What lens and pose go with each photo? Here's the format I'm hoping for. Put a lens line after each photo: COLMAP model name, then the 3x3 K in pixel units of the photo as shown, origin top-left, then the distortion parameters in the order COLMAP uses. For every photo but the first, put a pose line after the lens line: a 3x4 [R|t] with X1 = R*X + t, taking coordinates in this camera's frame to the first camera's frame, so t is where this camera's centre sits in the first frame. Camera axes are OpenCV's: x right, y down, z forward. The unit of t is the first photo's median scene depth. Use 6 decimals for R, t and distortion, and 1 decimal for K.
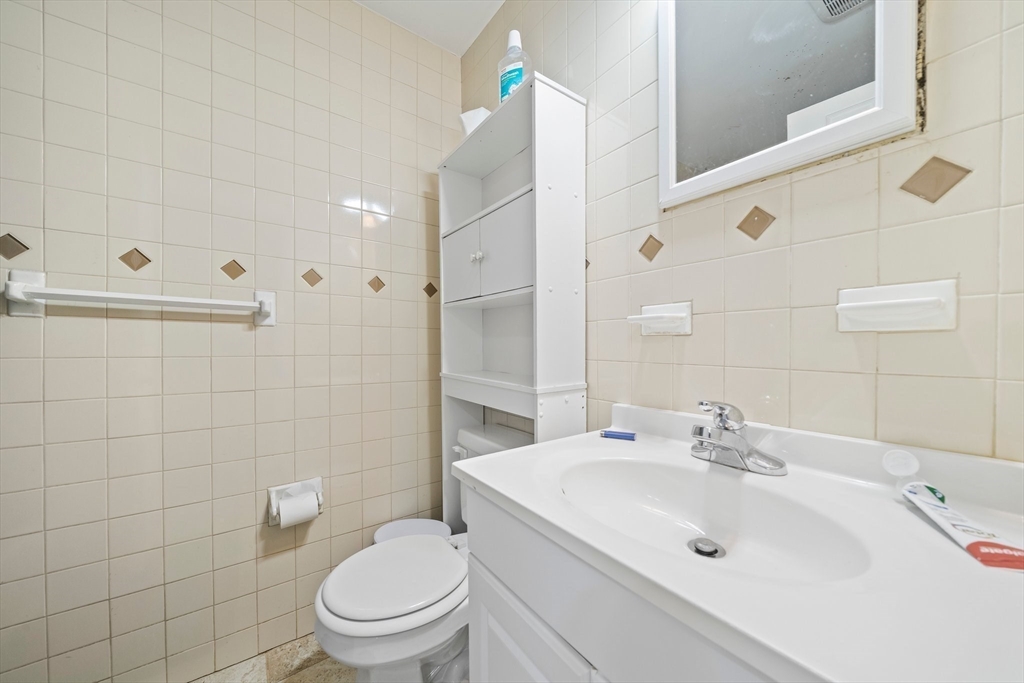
lens RADIAL K [[352.1, 0, 507.0], [0, 352.1, 346.0], [0, 0, 1]] dist [-0.000381, -0.000012]
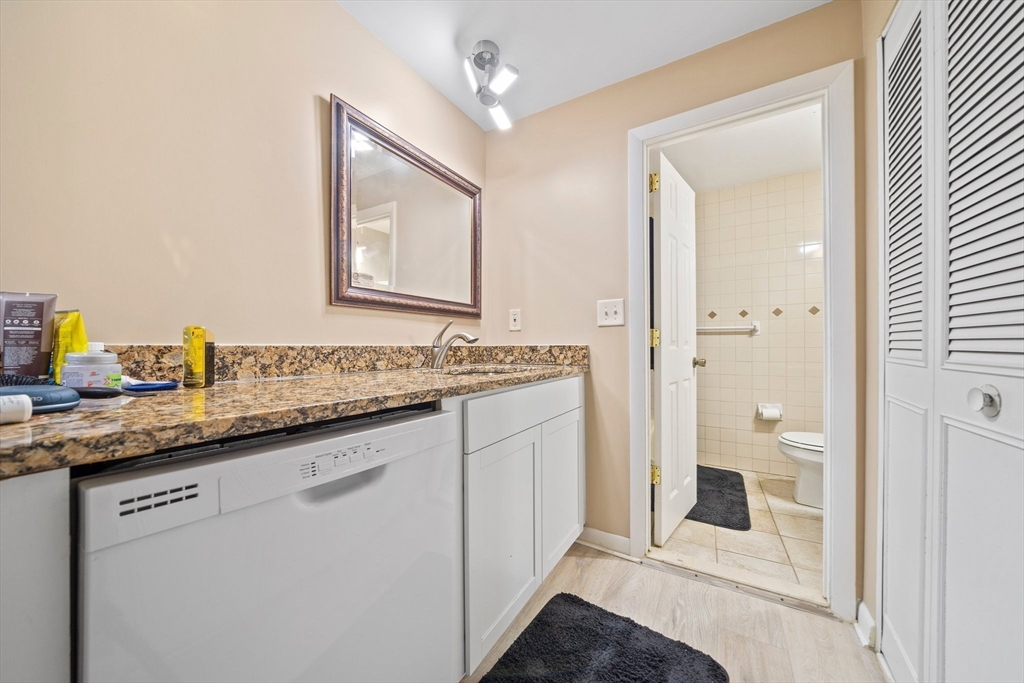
lens RADIAL K [[352.1, 0, 505.2], [0, 352.1, 346.1], [0, 0, 1]] dist [-0.000381, -0.000012]
pose [[0.409680, 0.001397, -0.912228, 0.805288], [-0.002167, 0.999997, 0.000558, 0.018318], [0.912227, 0.001748, 0.409682, -1.548710]]
